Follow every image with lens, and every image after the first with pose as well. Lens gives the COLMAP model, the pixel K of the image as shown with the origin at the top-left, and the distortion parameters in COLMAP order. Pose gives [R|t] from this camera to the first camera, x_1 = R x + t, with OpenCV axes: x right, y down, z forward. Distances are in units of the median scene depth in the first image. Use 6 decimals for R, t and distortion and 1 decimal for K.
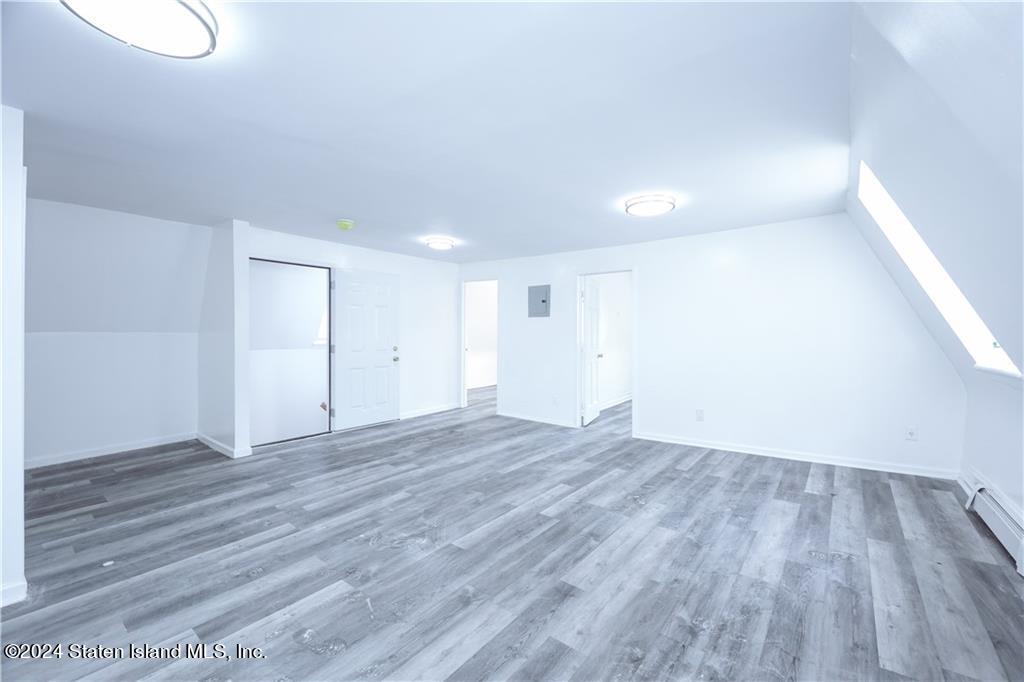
lens RADIAL K [[430.0, 0, 512.0], [0, 430.0, 341.0], [0, 0, 1]] dist [-0.001588, -0.000119]
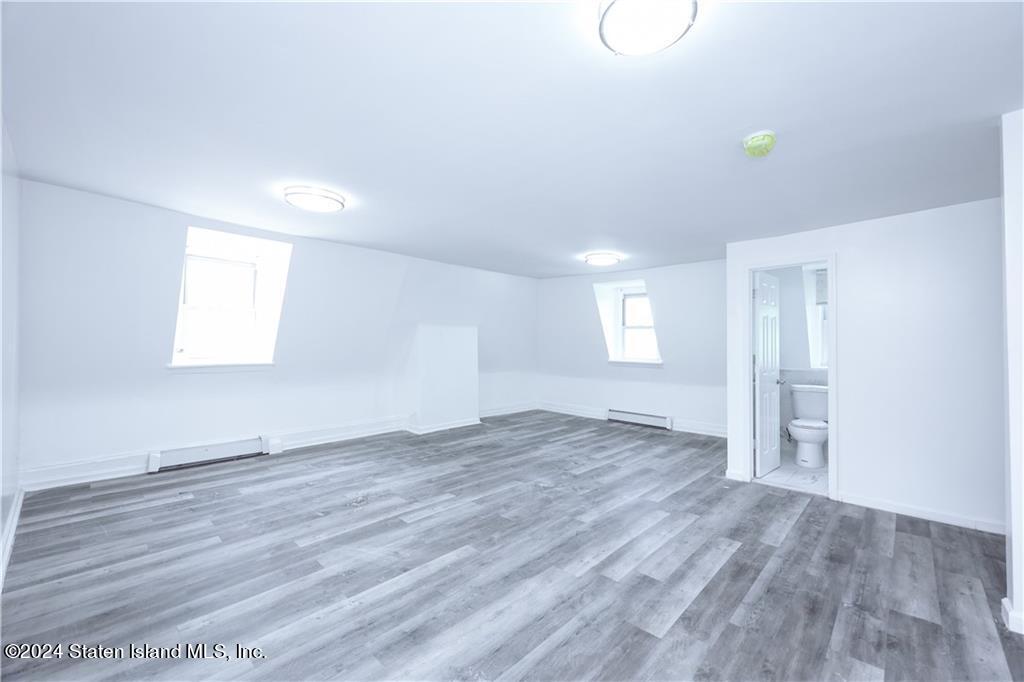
lens RADIAL K [[430.0, 0, 512.0], [0, 430.0, 341.0], [0, 0, 1]] dist [-0.001588, -0.000119]
pose [[-0.996737, -0.008612, 0.080258, -0.182073], [-0.007863, 0.999923, 0.009637, -0.048775], [-0.080334, 0.008974, -0.996728, 2.125158]]
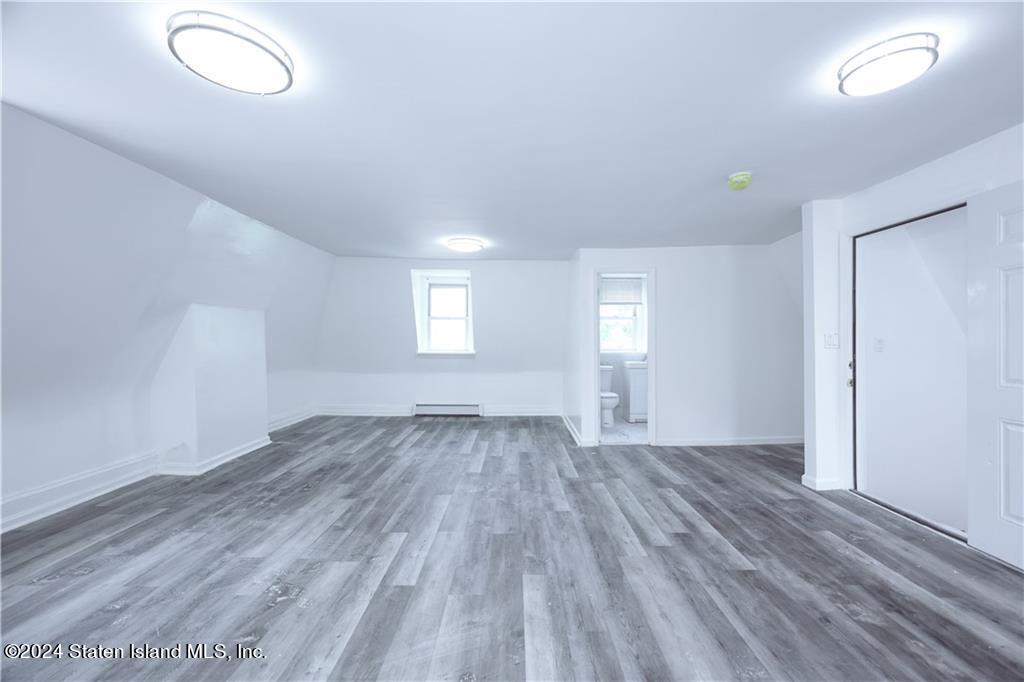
lens RADIAL K [[426.4, 0, 534.3], [0, 426.4, 339.2], [0, 0, 1]] dist [0.001026, -0.000077]
pose [[-0.759368, -0.000700, -0.650661, 0.438600], [-0.011735, 0.999852, 0.012619, -0.027595], [0.650556, 0.017218, -0.759263, 1.804134]]
